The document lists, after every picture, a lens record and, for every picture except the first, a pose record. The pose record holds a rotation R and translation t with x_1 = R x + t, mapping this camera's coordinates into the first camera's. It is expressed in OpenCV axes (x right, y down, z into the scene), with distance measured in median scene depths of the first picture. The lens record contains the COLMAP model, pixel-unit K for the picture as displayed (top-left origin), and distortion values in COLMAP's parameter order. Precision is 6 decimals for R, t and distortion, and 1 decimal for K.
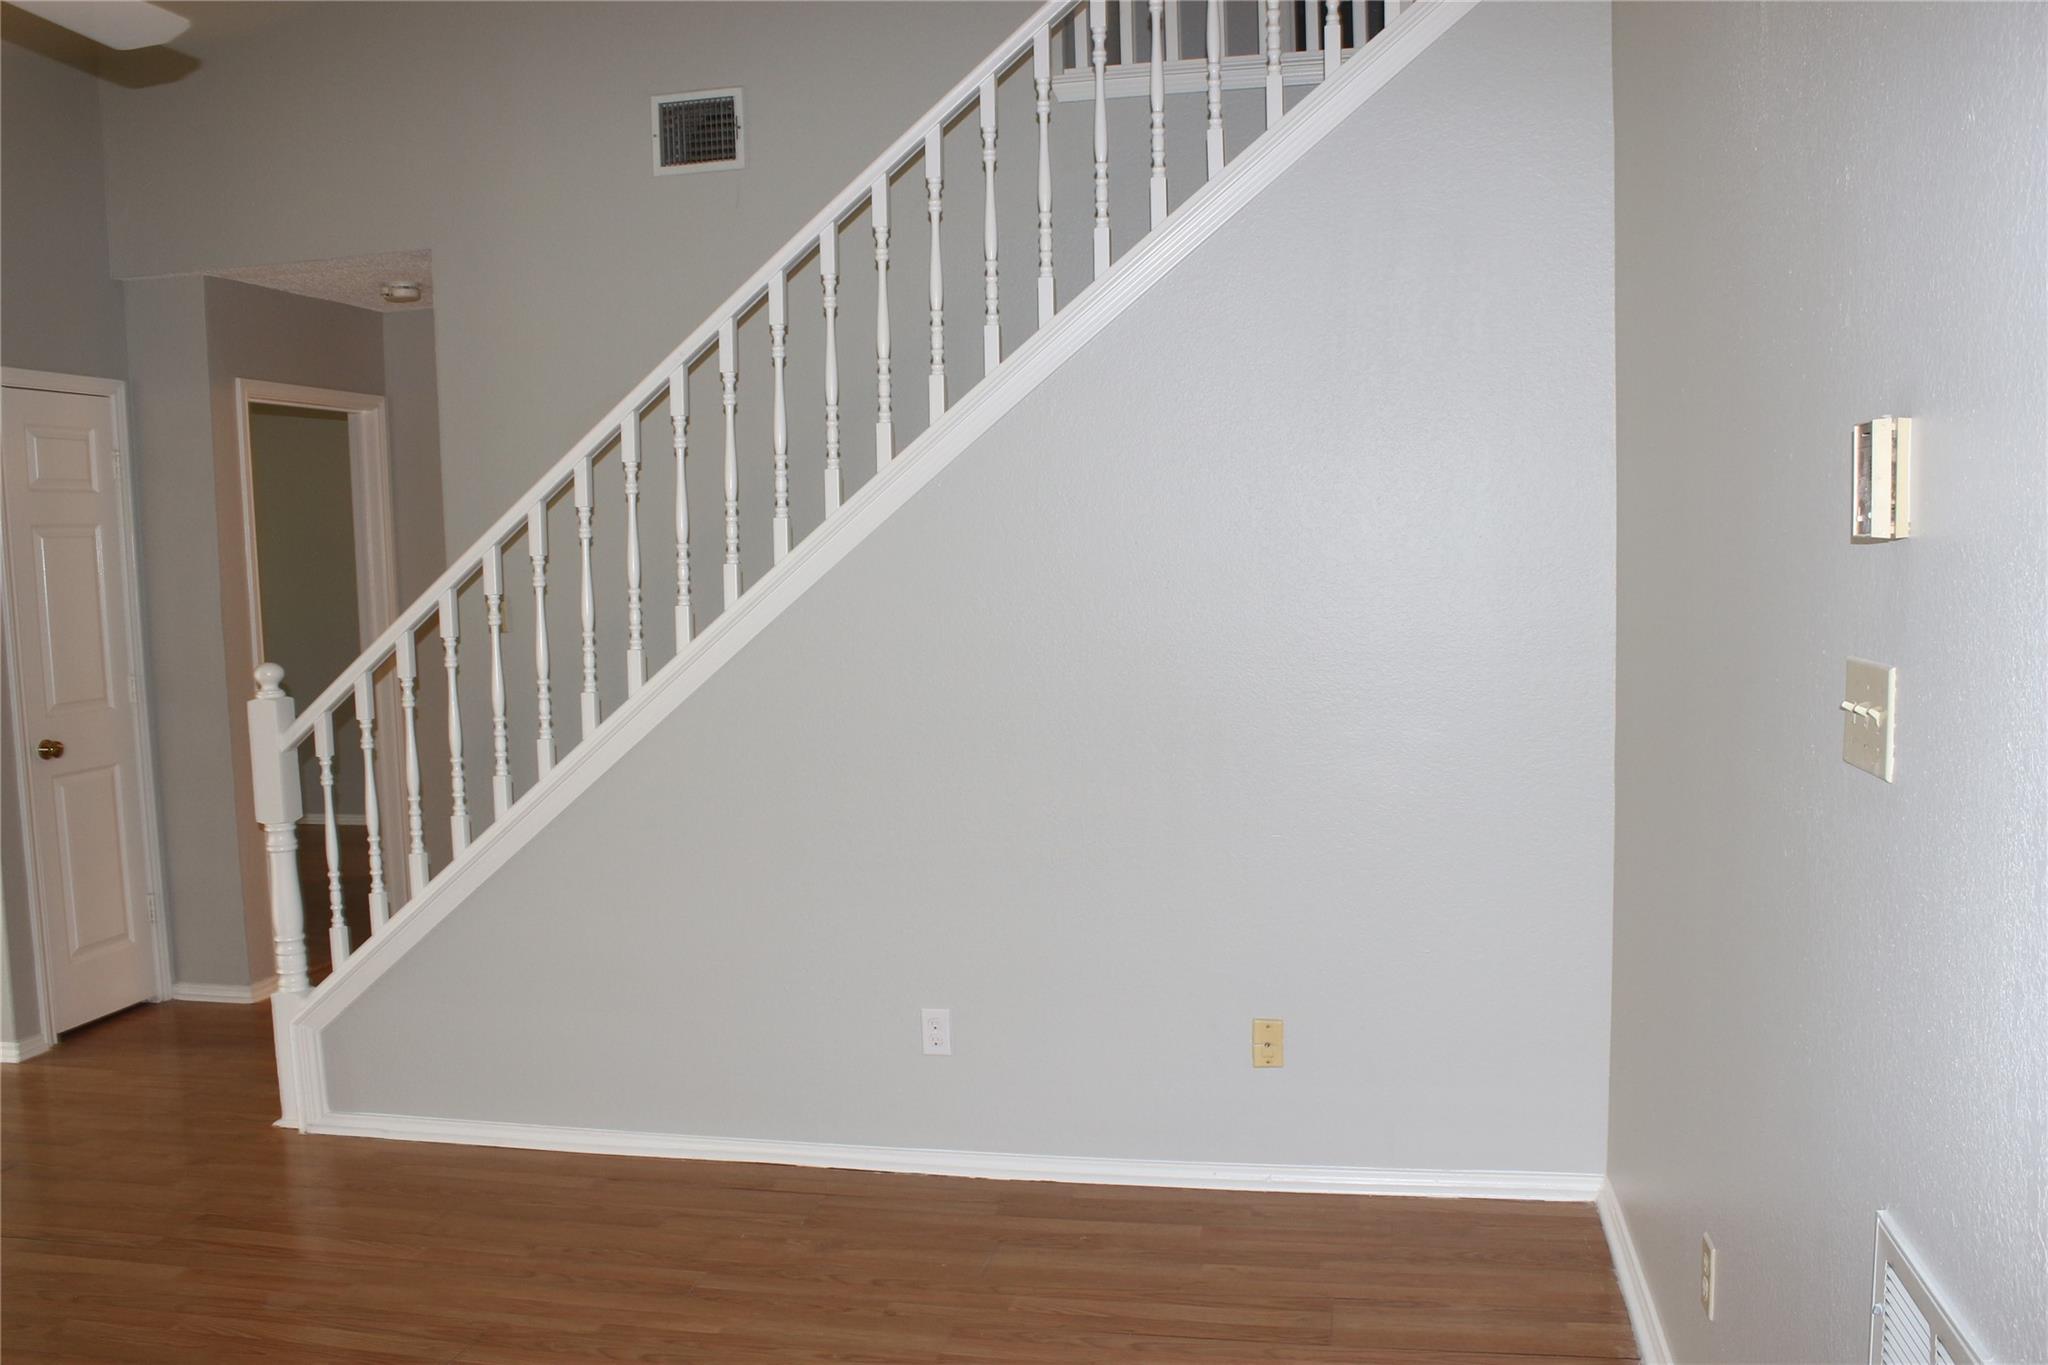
lens RADIAL K [[1744.6, 0, 1025.4], [0, 1744.6, 655.7], [0, 0, 1]] dist [-0.147655, 0.137122]
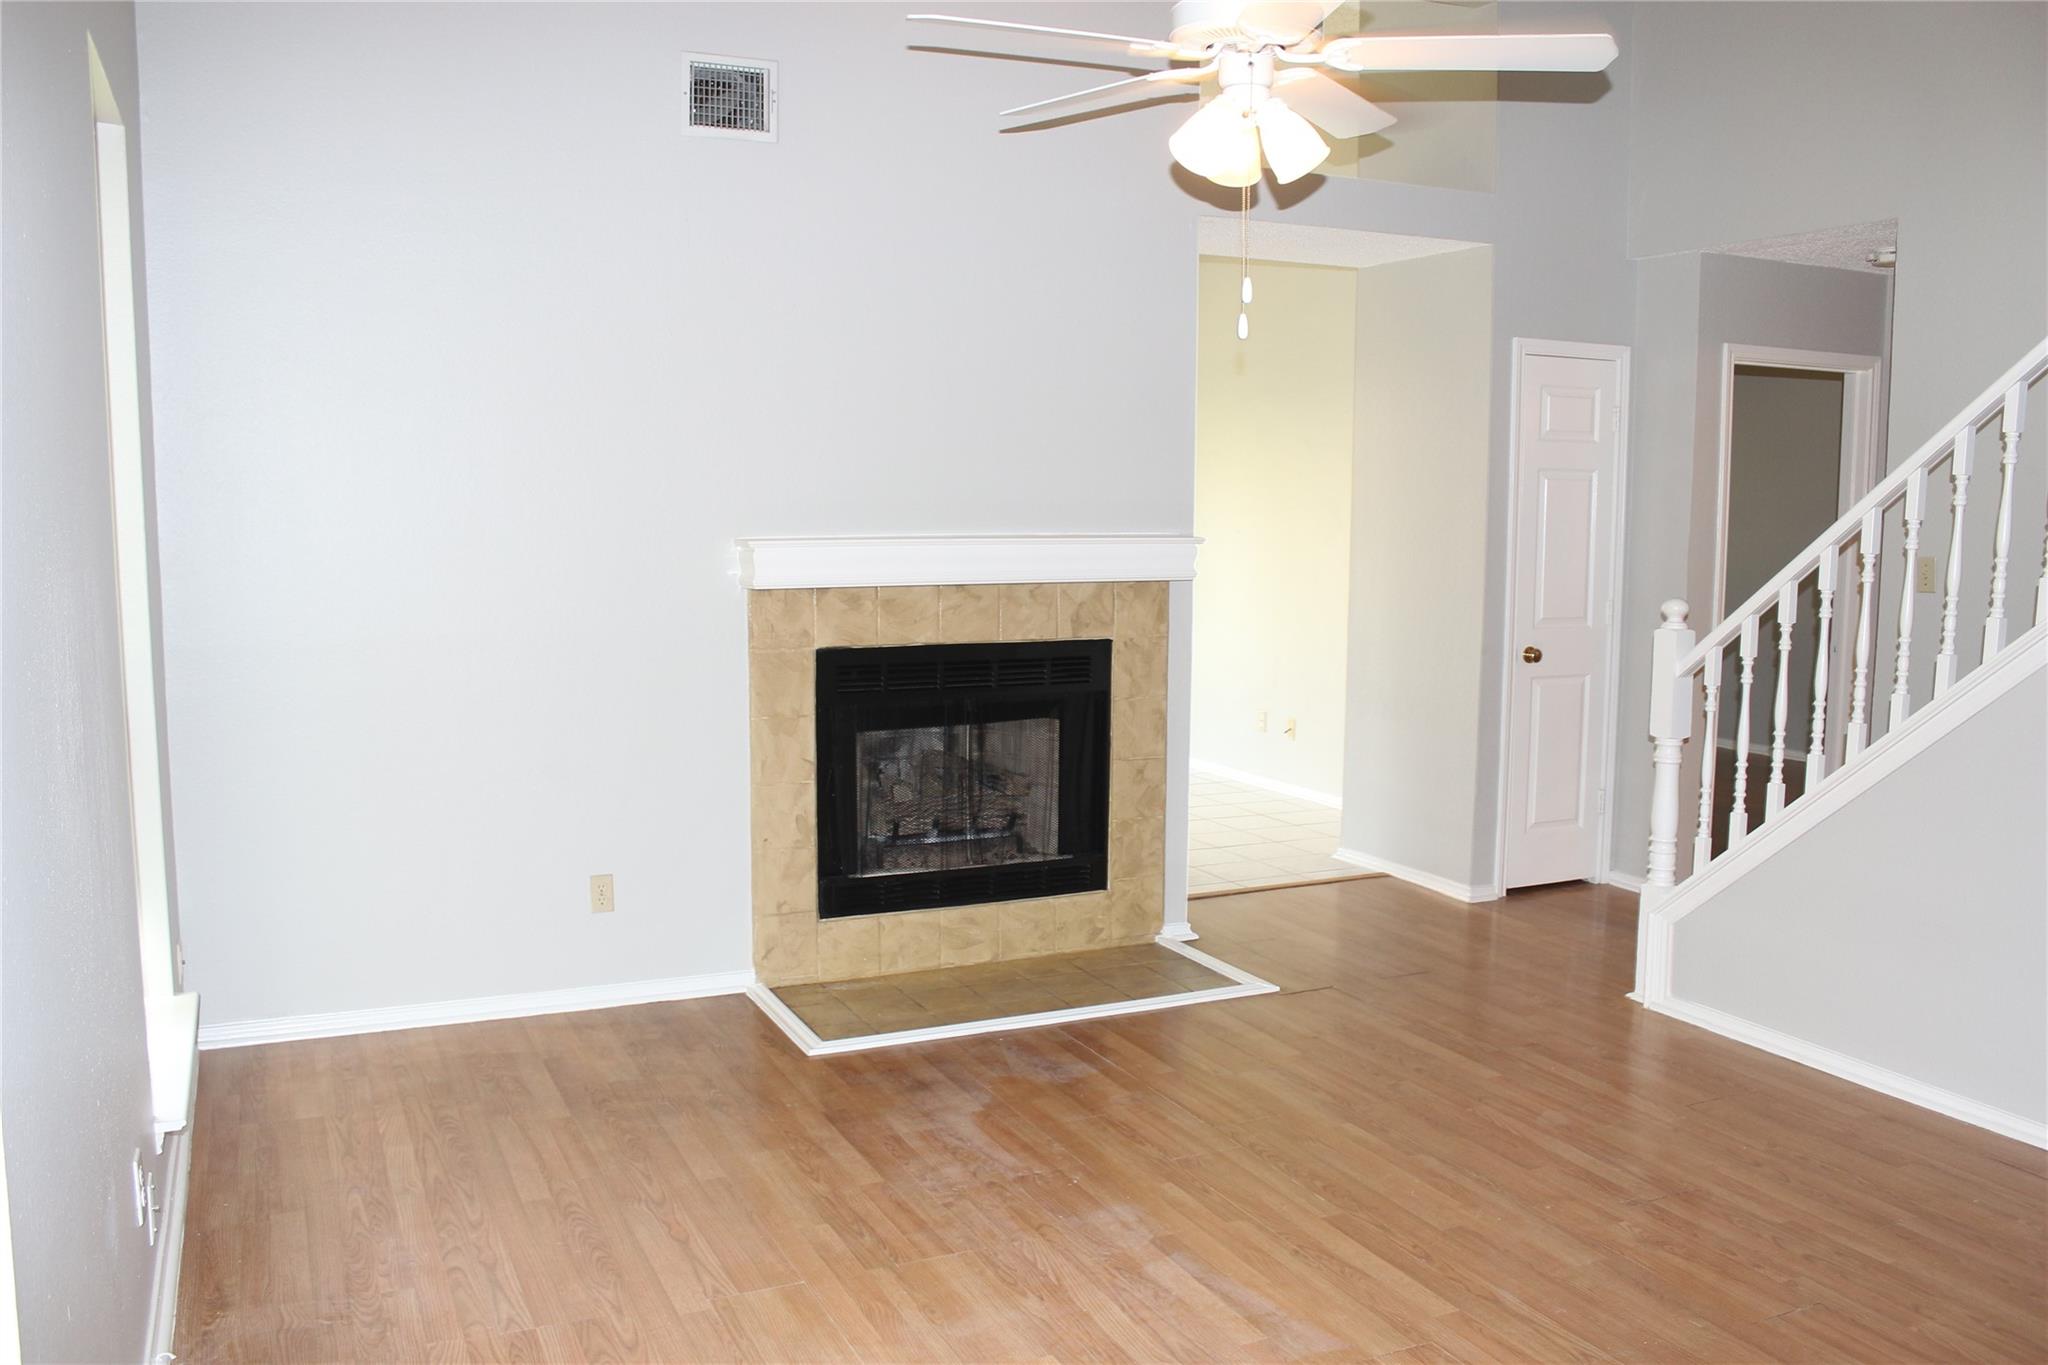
lens RADIAL K [[1744.6, 0, 1025.4], [0, 1744.6, 655.7], [0, 0, 1]] dist [-0.147655, 0.137122]
pose [[0.610350, 0.112820, -0.784056, 0.192536], [-0.088072, 0.993334, 0.074373, -0.004262], [0.787220, 0.023660, 0.616218, -0.048964]]
